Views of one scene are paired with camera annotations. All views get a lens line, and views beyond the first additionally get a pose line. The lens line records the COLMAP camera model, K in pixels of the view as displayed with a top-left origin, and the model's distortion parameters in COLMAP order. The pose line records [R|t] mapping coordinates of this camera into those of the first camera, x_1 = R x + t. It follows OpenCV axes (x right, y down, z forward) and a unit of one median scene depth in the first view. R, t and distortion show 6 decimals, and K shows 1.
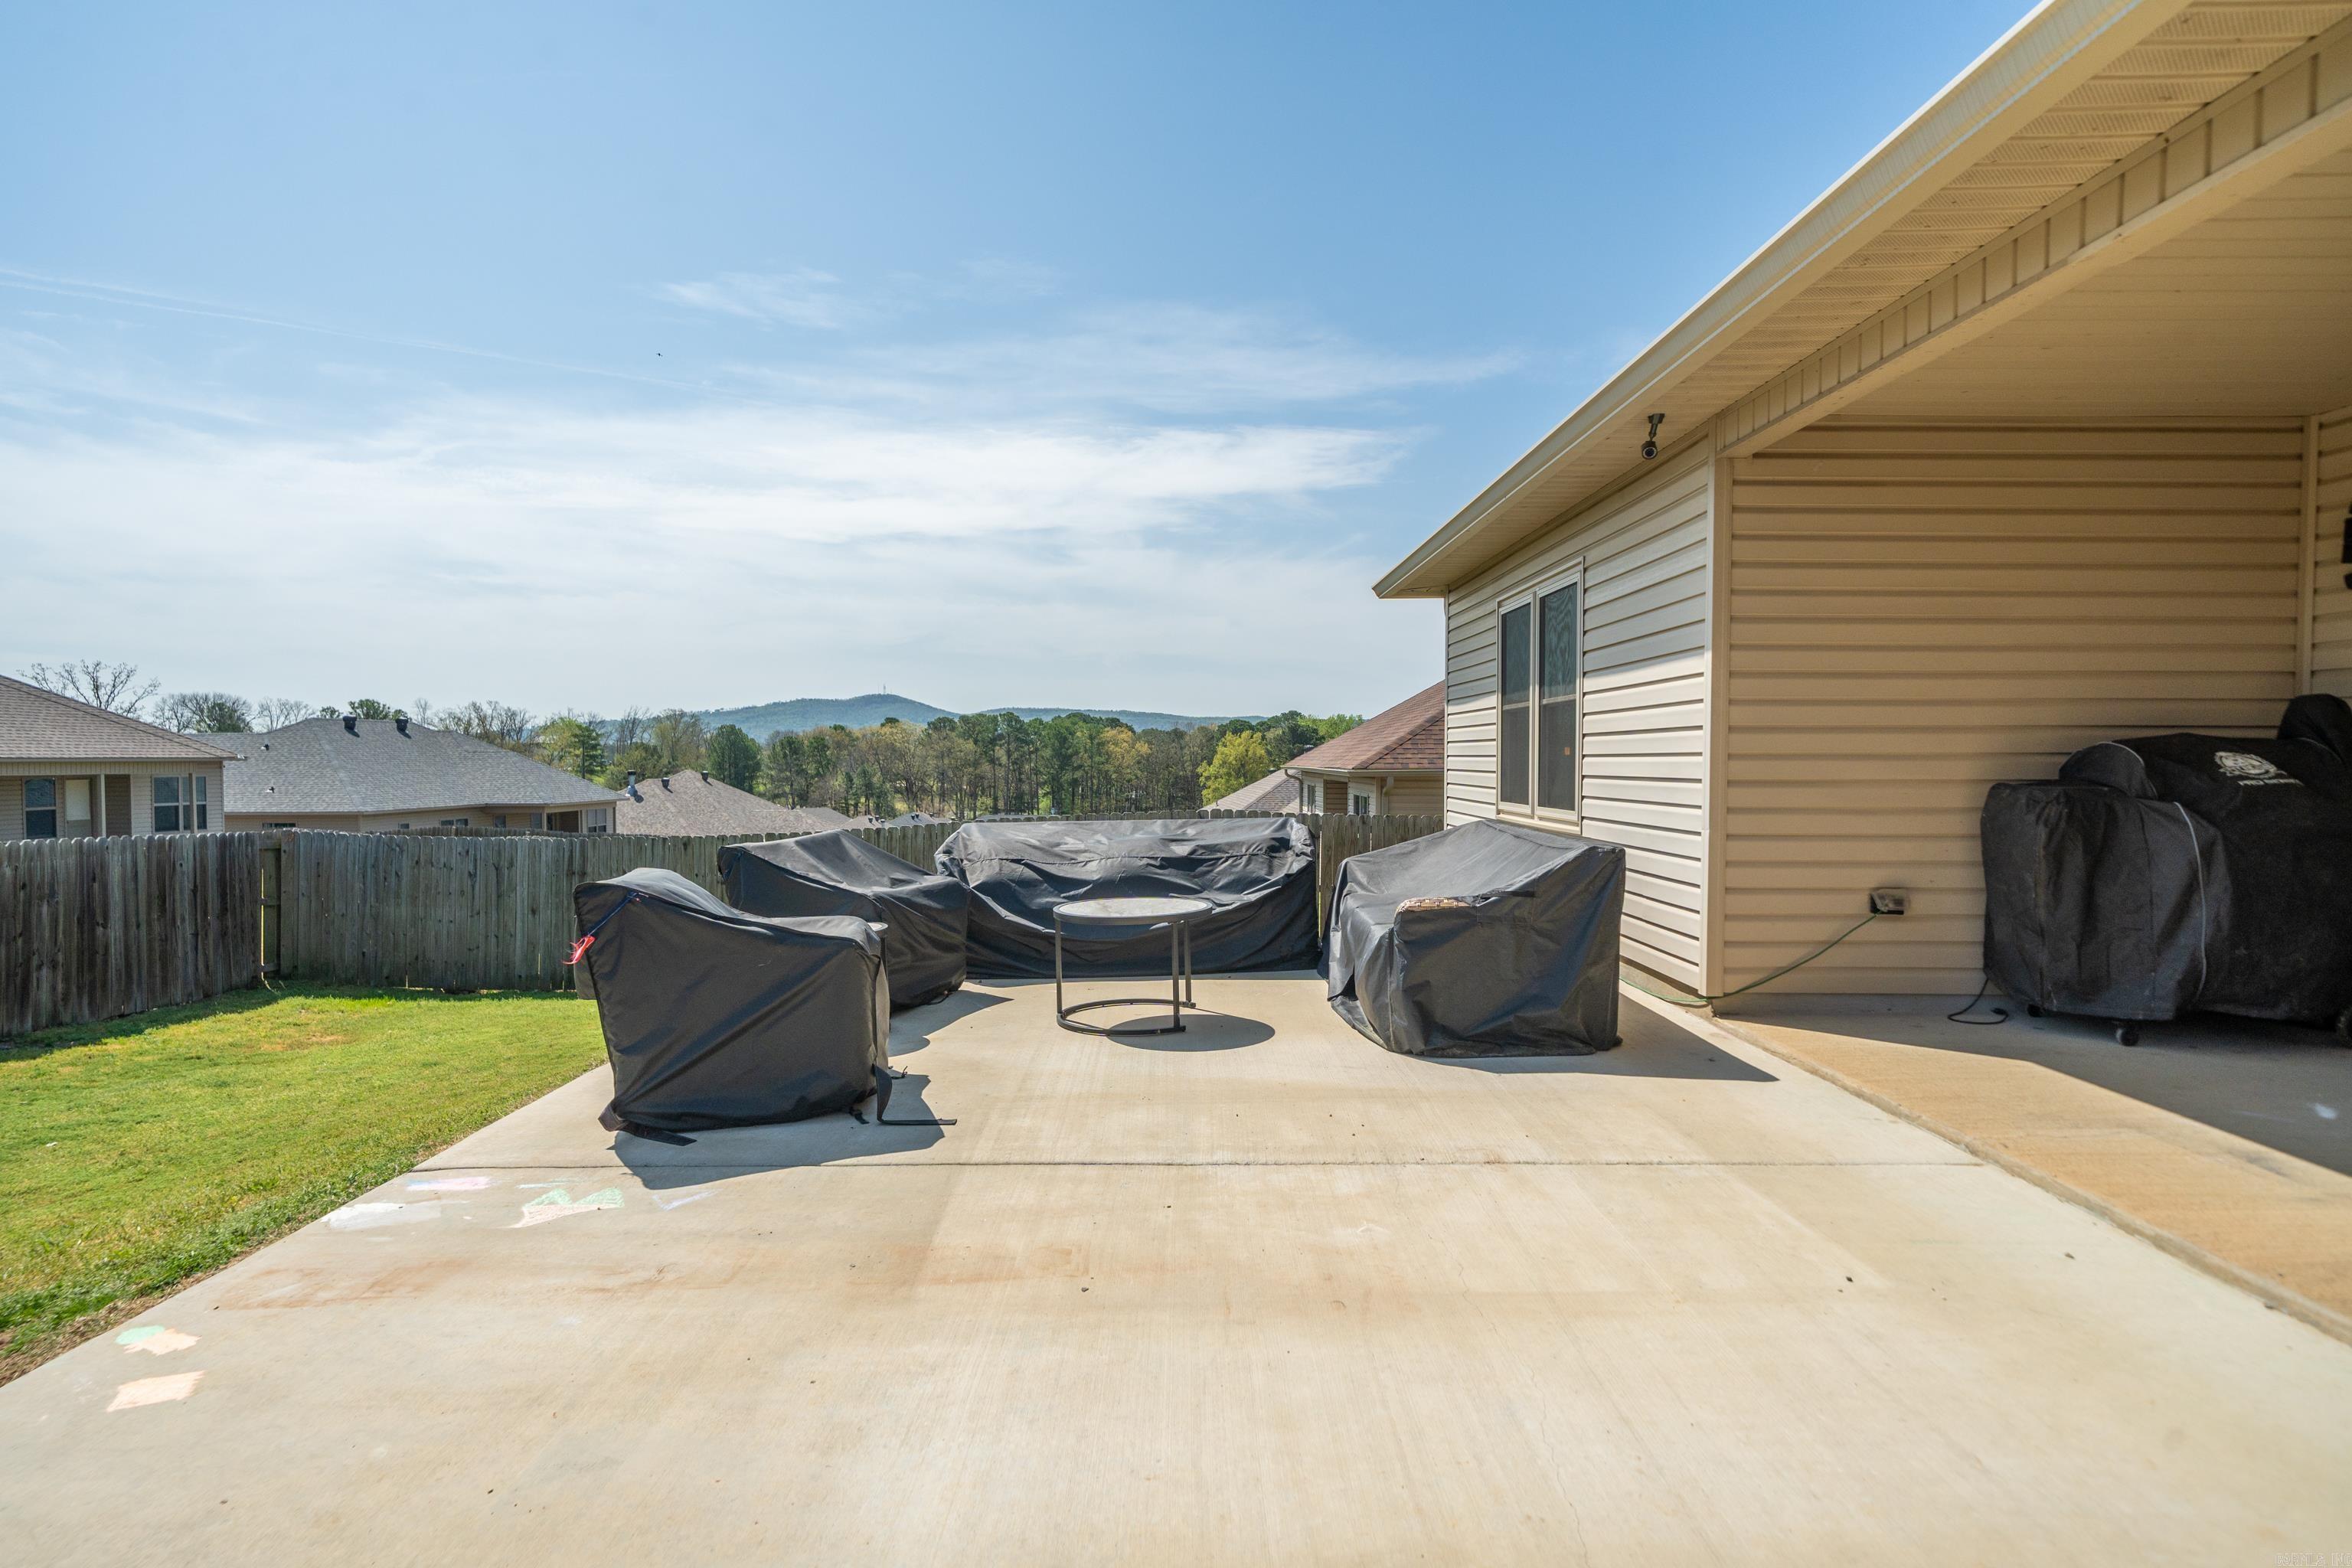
lens RADIAL K [[1228.8, 0, 1171.2], [0, 1228.8, 794.6], [0, 0, 1]] dist [0.003607, 0.000063]
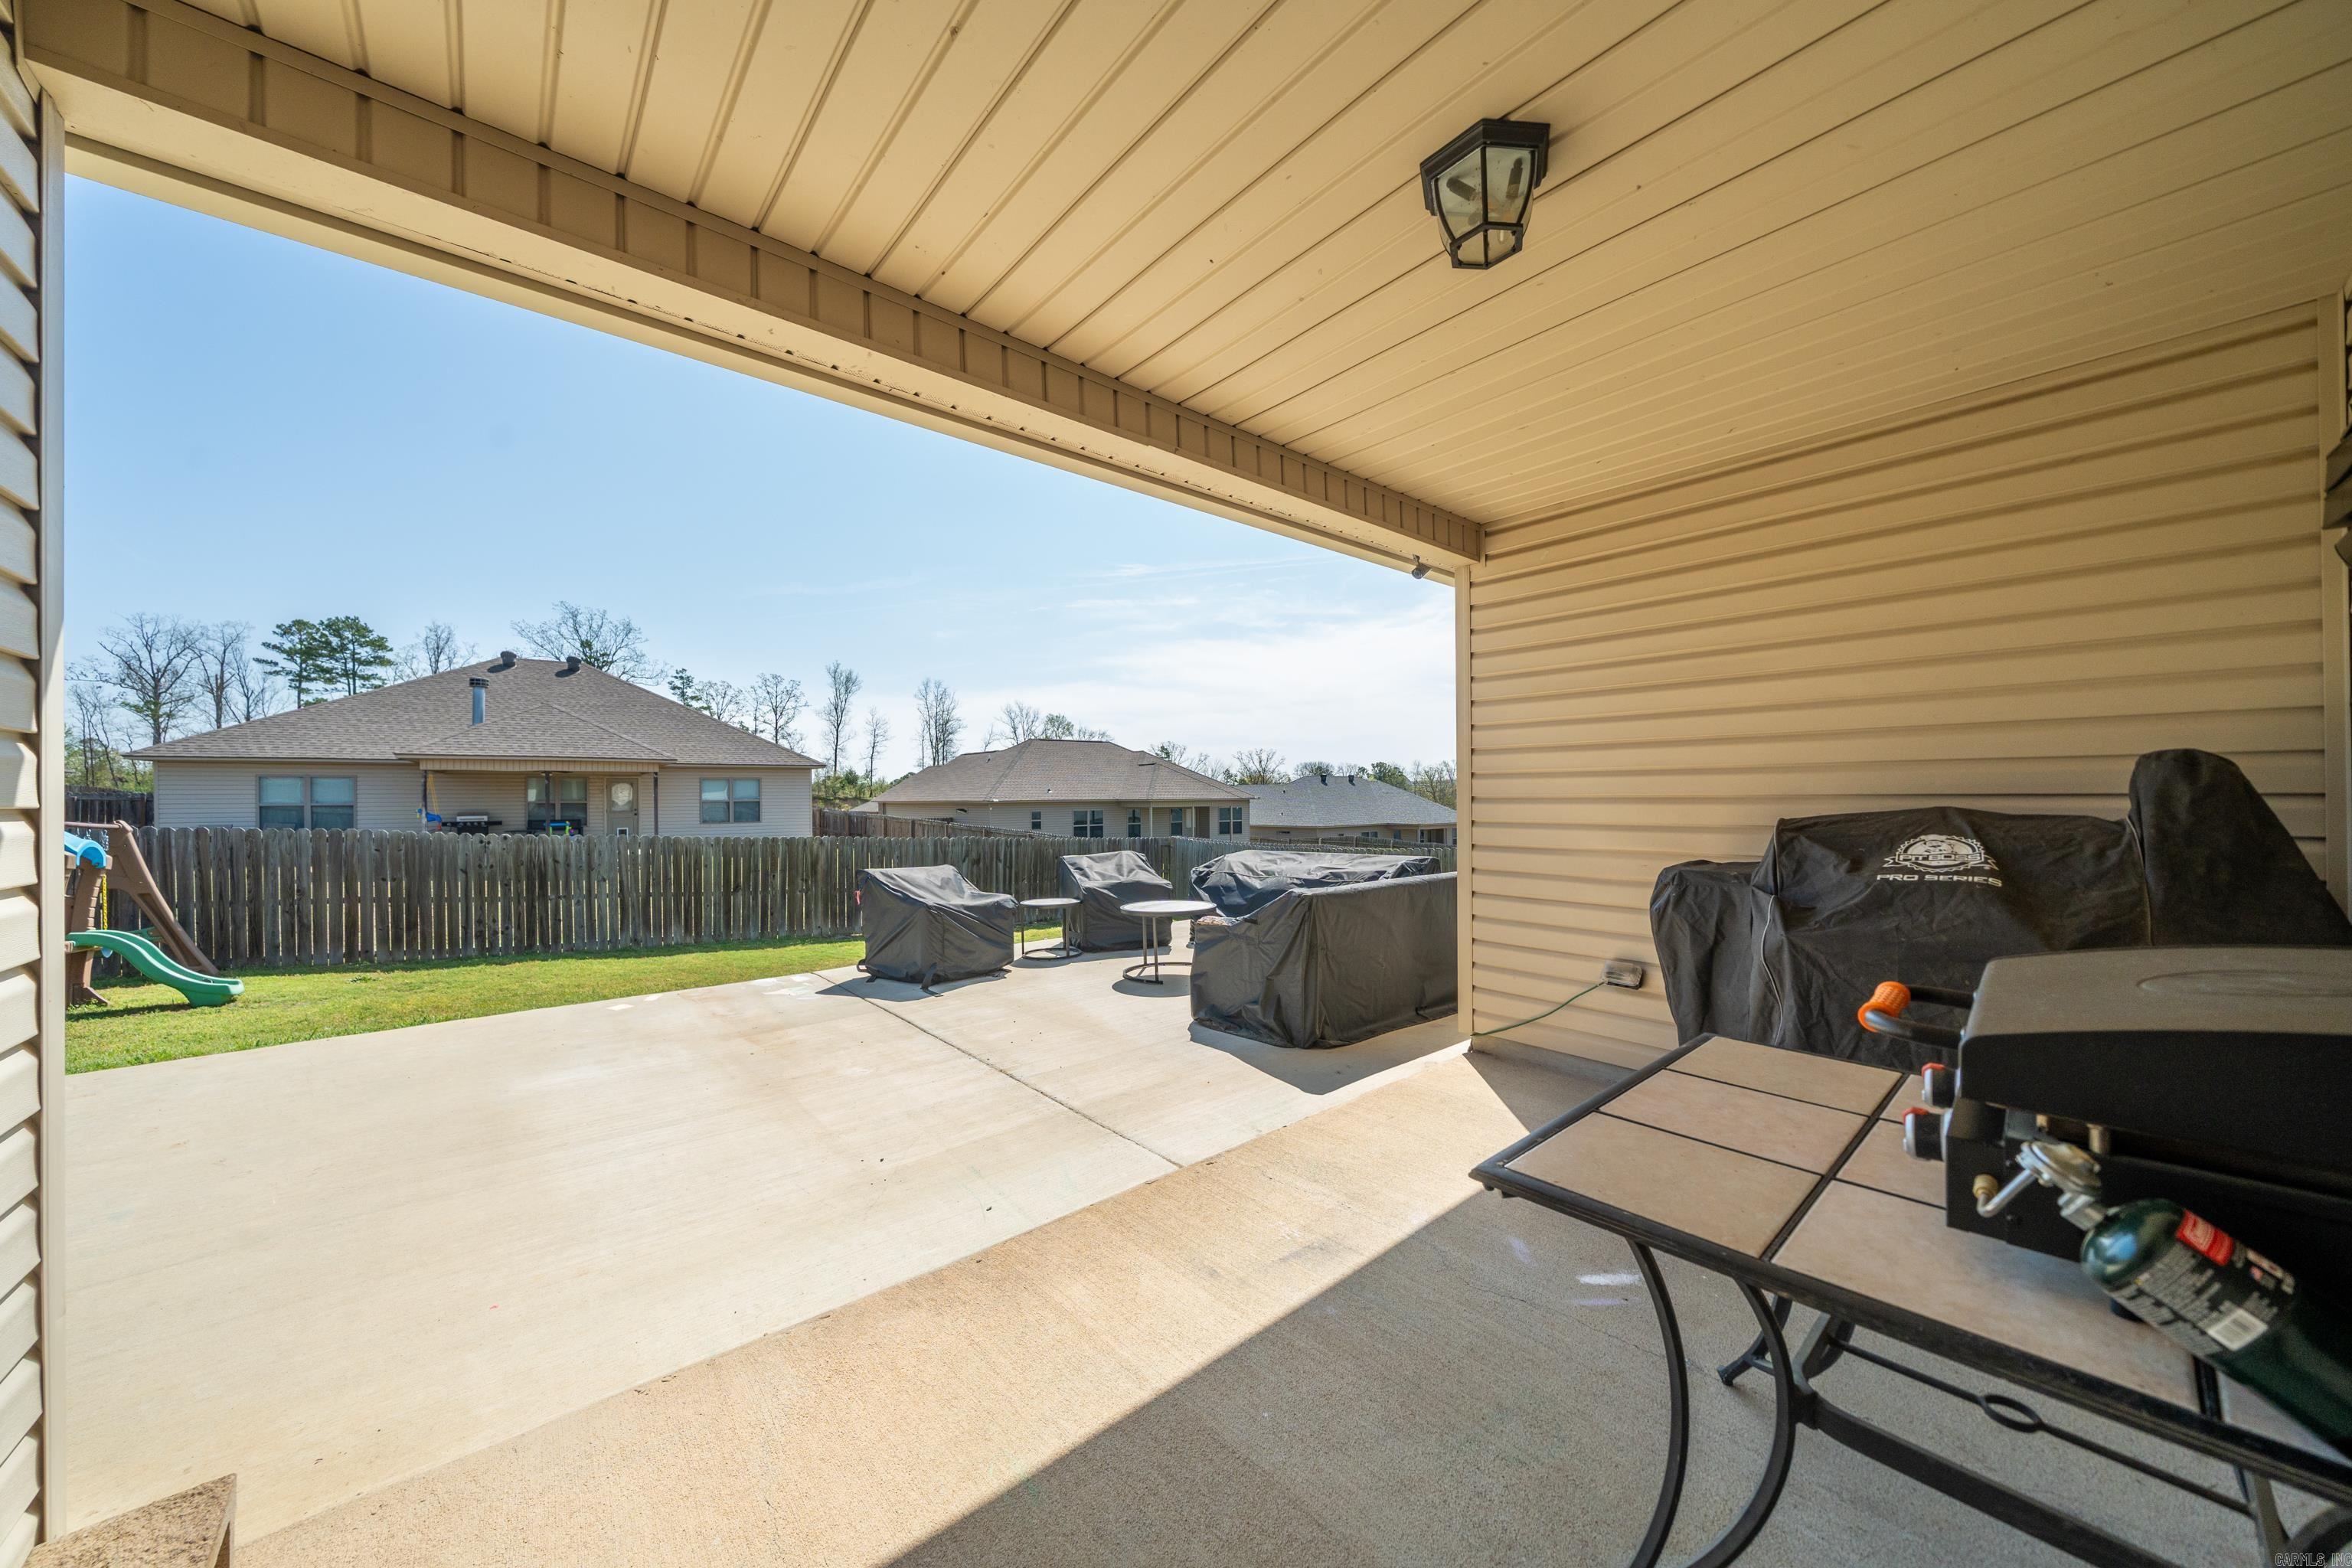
lens RADIAL K [[806.5, 0, 1165.6], [0, 806.5, 791.9], [0, 0, 1]] dist [-0.006062, -0.000383]
pose [[0.652184, -0.008939, -0.758008, 0.842868], [-0.014734, 0.999592, -0.024465, -0.038413], [0.757917, 0.027124, 0.651786, 0.301497]]
